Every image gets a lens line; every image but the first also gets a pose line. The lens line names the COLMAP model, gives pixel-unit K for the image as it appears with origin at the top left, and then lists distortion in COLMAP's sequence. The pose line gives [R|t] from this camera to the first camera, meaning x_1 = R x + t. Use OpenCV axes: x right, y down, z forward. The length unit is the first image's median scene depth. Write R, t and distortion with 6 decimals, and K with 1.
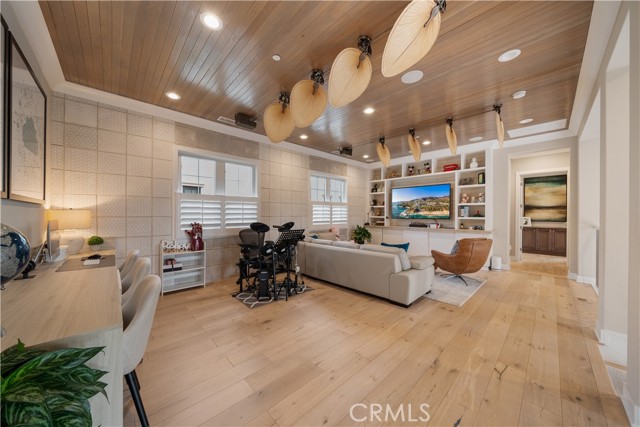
lens RADIAL K [[219.2, 0, 321.4], [0, 219.2, 214.3], [0, 0, 1]] dist [-0.006663, 0.000035]
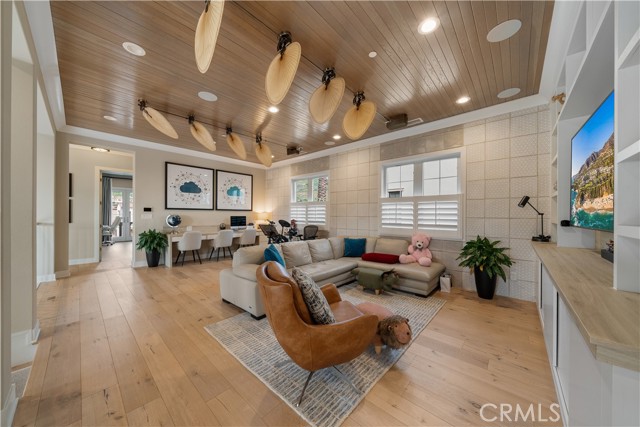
lens RADIAL K [[219.2, 0, 321.6], [0, 219.2, 212.8], [0, 0, 1]] dist [-0.006663, 0.000035]
pose [[0.086656, -0.009948, -0.996189, 0.720717], [-0.005018, 0.999933, -0.010422, 0.003544], [0.996226, 0.005902, 0.086601, 0.663704]]
